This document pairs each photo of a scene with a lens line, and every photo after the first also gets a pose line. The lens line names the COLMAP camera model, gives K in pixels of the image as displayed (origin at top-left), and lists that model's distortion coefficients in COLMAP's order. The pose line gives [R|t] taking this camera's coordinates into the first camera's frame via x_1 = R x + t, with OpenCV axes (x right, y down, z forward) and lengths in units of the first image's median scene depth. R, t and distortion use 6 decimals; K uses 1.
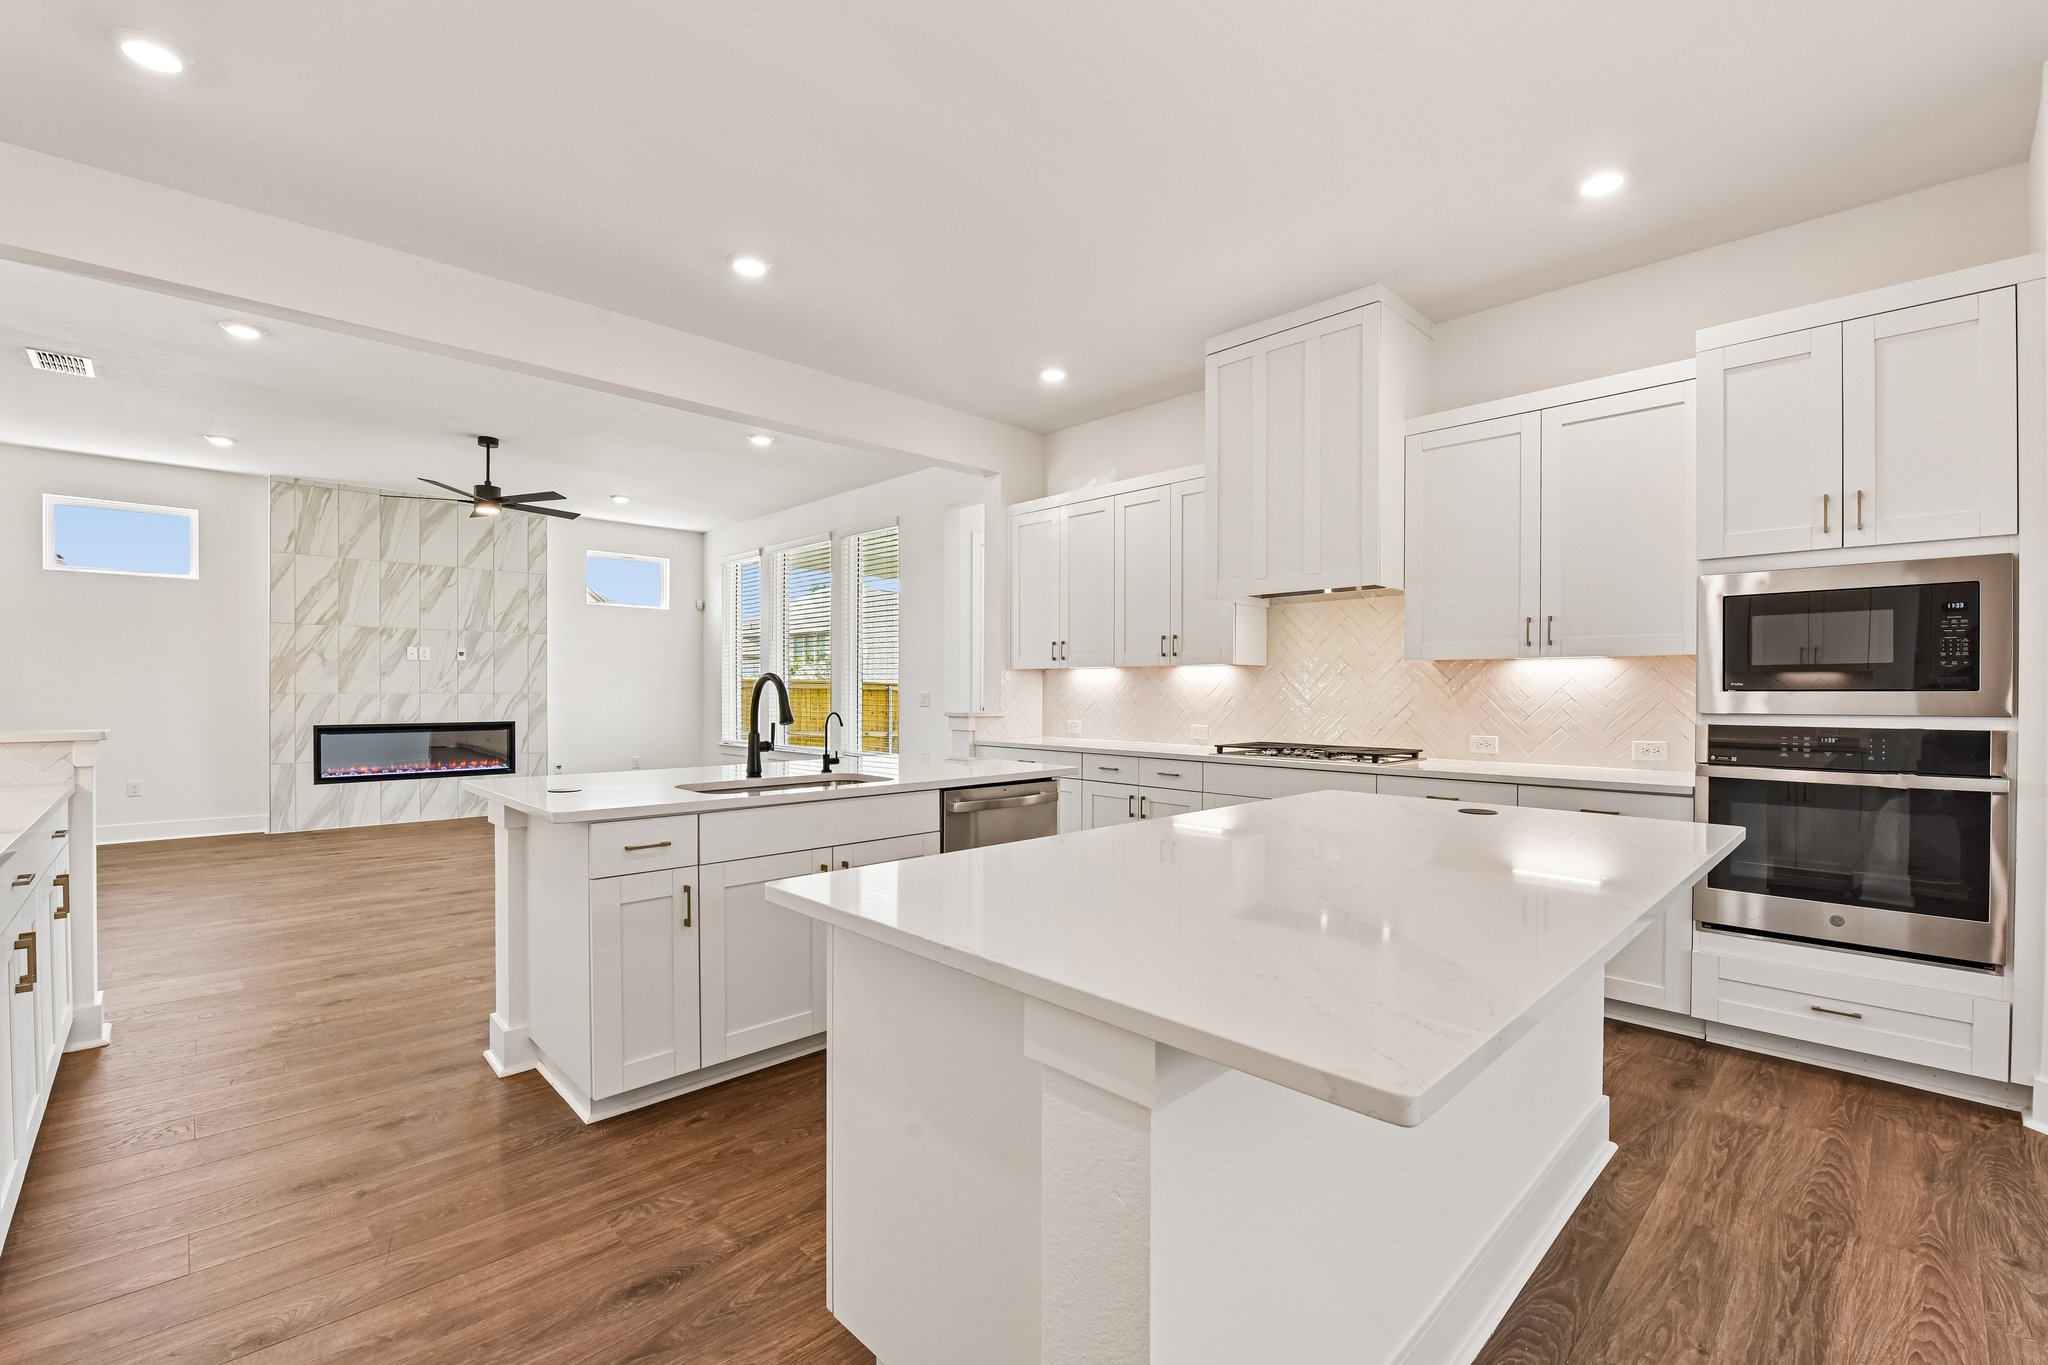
lens RADIAL K [[870.2, 0, 1051.2], [0, 870.2, 693.9], [0, 0, 1]] dist [-0.002744, -0.000148]
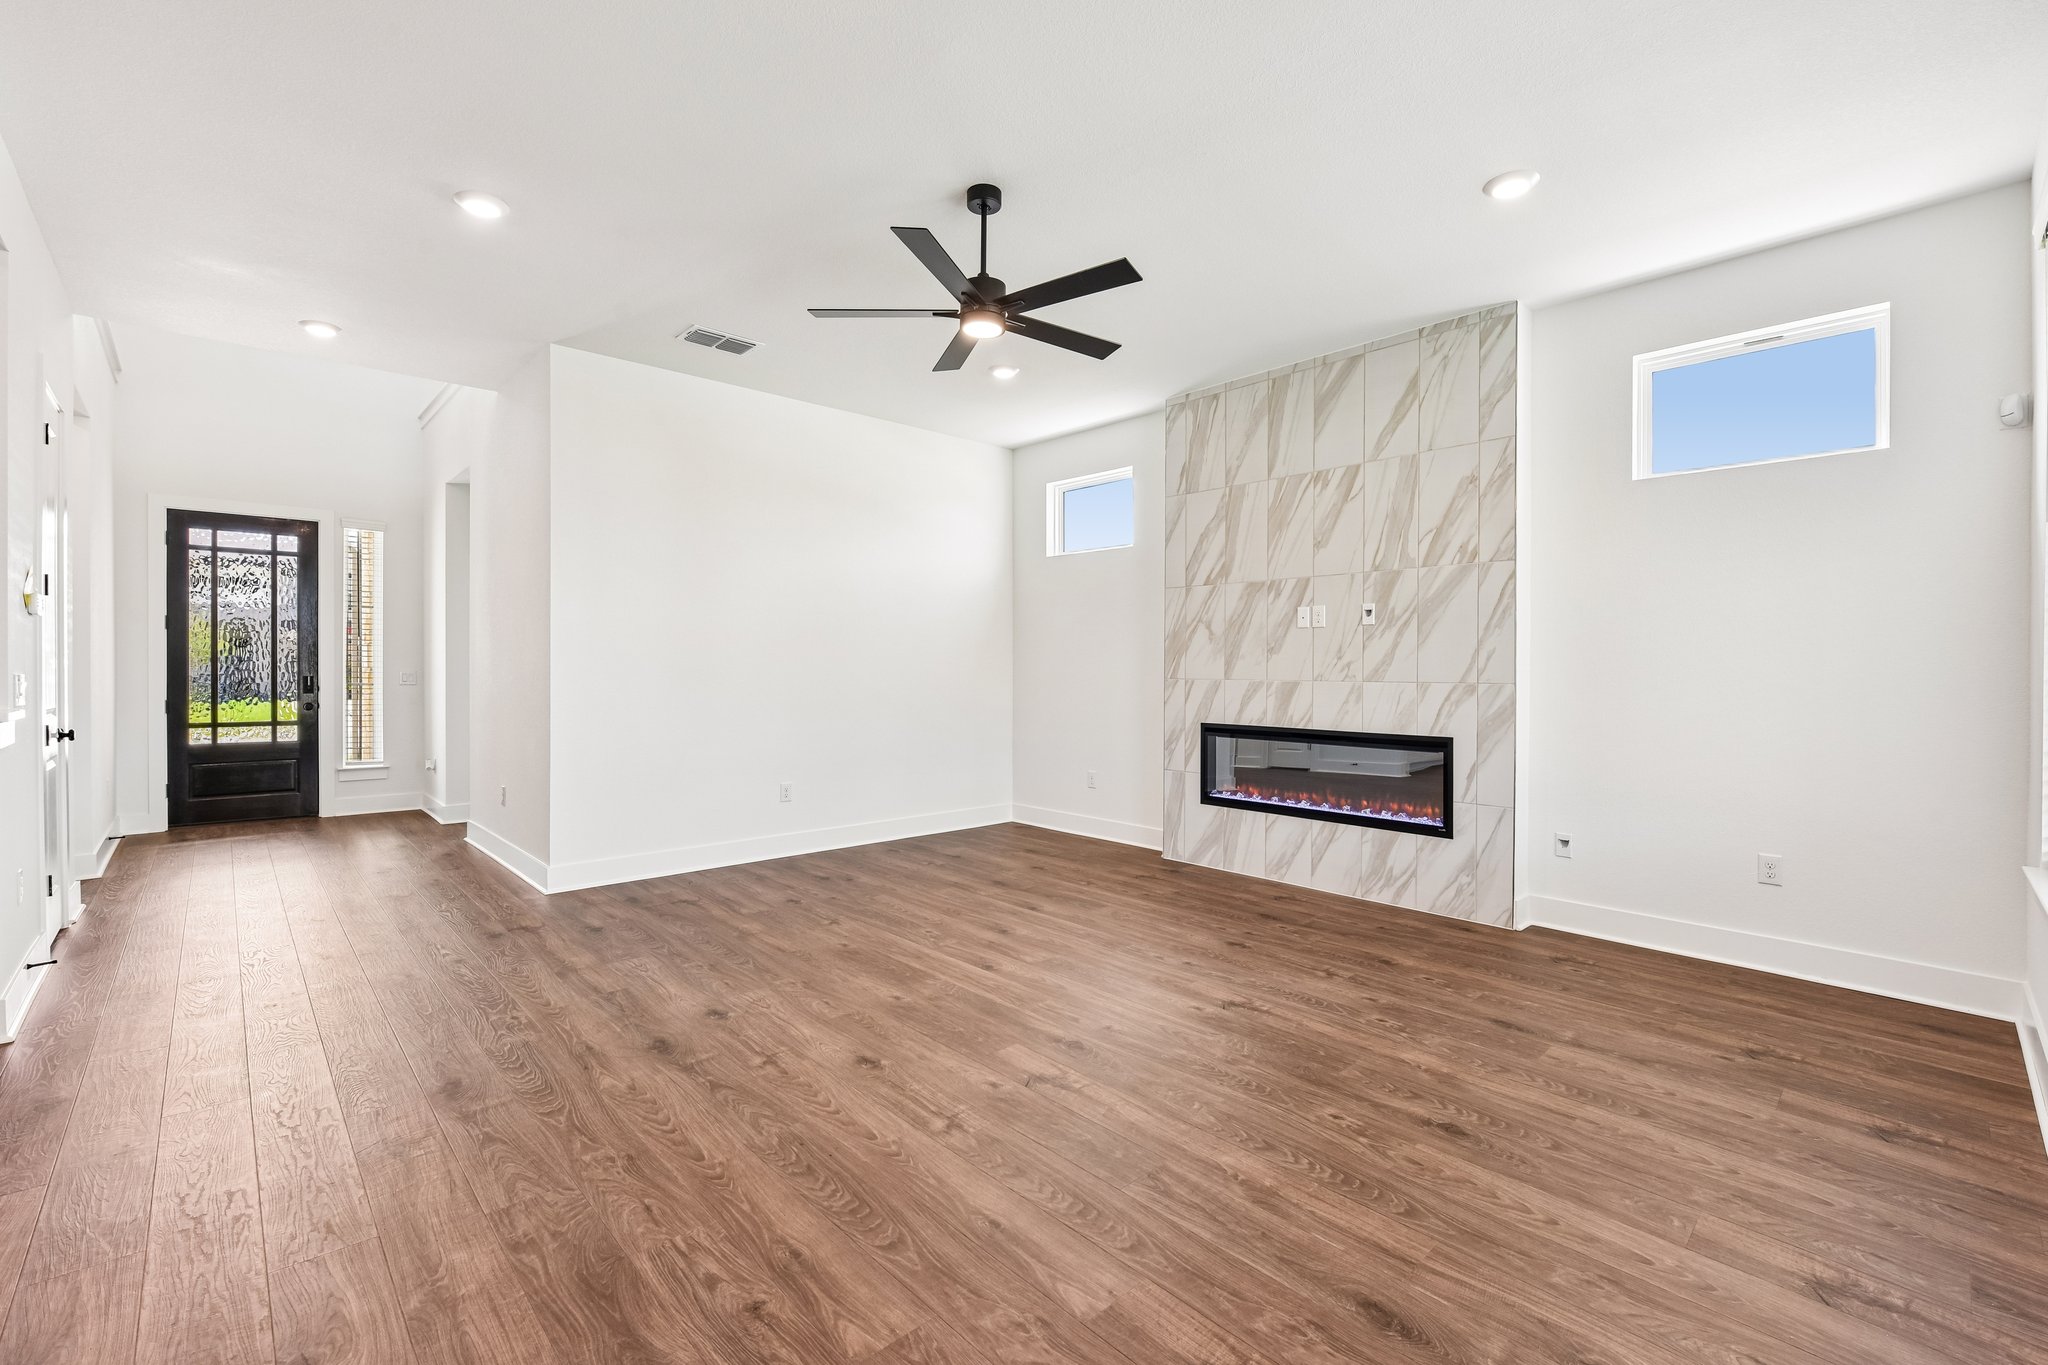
lens RADIAL K [[871.5, 0, 1009.8], [0, 871.5, 675.5], [0, 0, 1]] dist [-0.026513, -0.000619]
pose [[-0.055113, 0.001634, -0.998479, -0.104453], [-0.010965, 0.999937, 0.002242, -0.003628], [0.998420, 0.011071, -0.055091, 0.861431]]
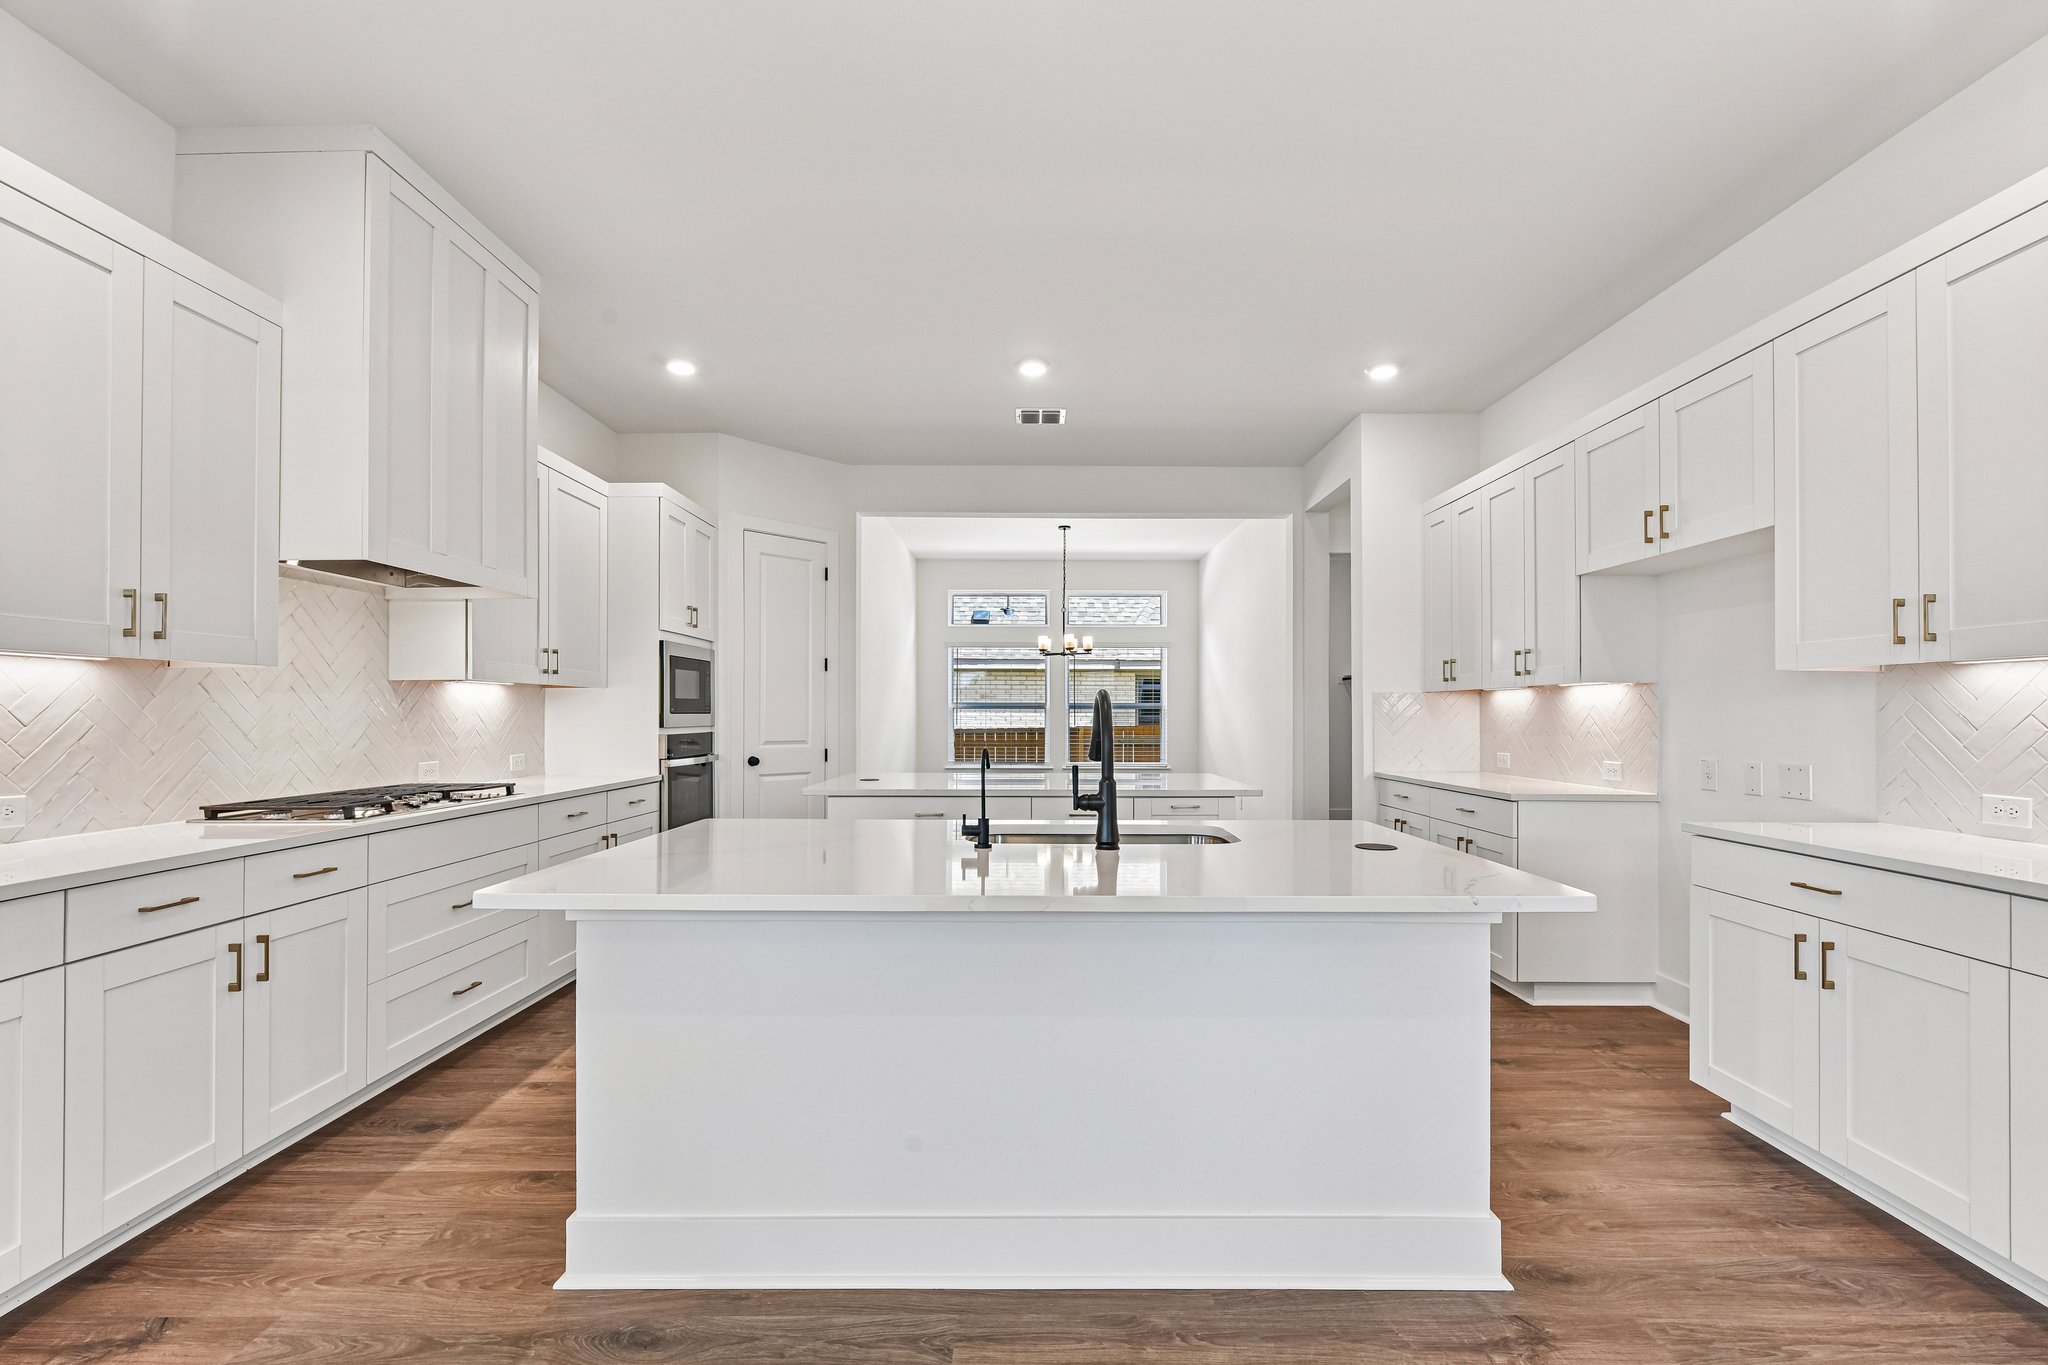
lens RADIAL K [[859.9, 0, 1021.9], [0, 859.9, 710.3], [0, 0, 1]] dist [0.002805, 0.000261]
pose [[-0.695969, 0.001560, 0.718070, -0.330339], [0.001994, 0.999998, -0.000240, -0.002898], [-0.718069, 0.001265, -0.695971, 0.648459]]
